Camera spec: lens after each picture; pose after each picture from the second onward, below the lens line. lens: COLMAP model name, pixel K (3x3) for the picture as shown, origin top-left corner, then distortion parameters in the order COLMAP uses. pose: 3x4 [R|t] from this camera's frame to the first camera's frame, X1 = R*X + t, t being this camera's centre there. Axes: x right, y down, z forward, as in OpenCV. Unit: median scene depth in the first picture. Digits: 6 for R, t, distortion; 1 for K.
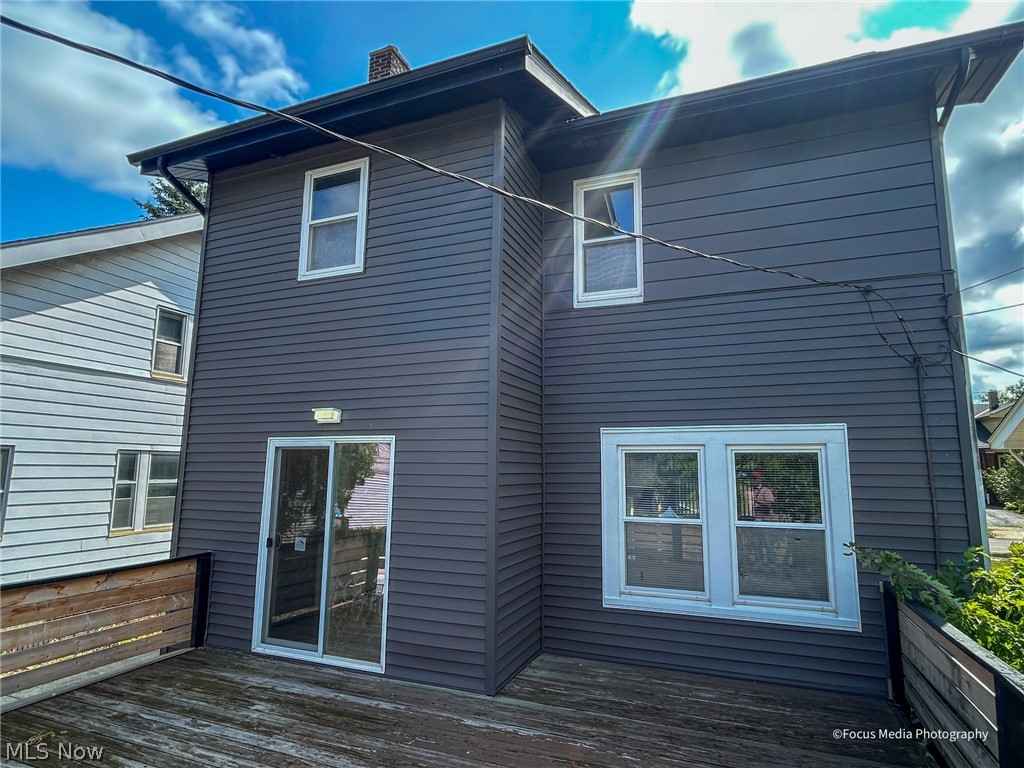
lens RADIAL K [[568.4, 0, 512.0], [0, 568.4, 384.0], [0, 0, 1]] dist [-0.001618, 0.000495]
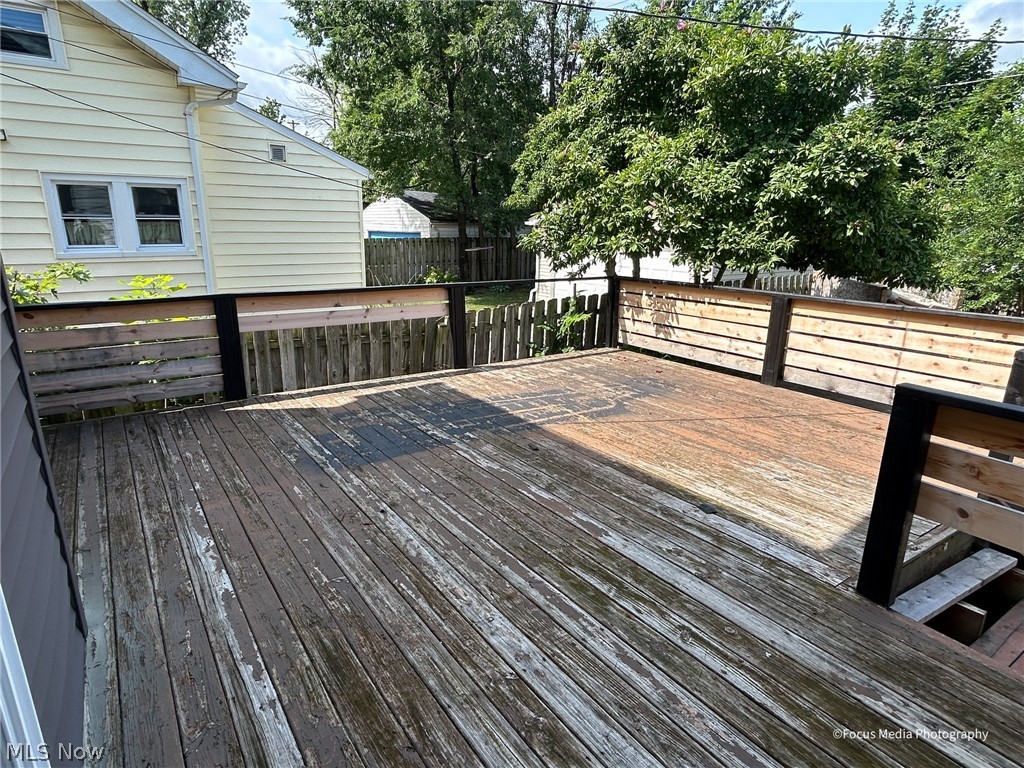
lens RADIAL K [[568.4, 0, 512.0], [0, 568.4, 384.0], [0, 0, 1]] dist [-0.001618, 0.000495]
pose [[-0.833572, -0.168725, 0.526013, -0.641122], [-0.104983, 0.983245, 0.149021, 0.287362], [-0.542343, 0.068998, -0.837319, 1.406314]]
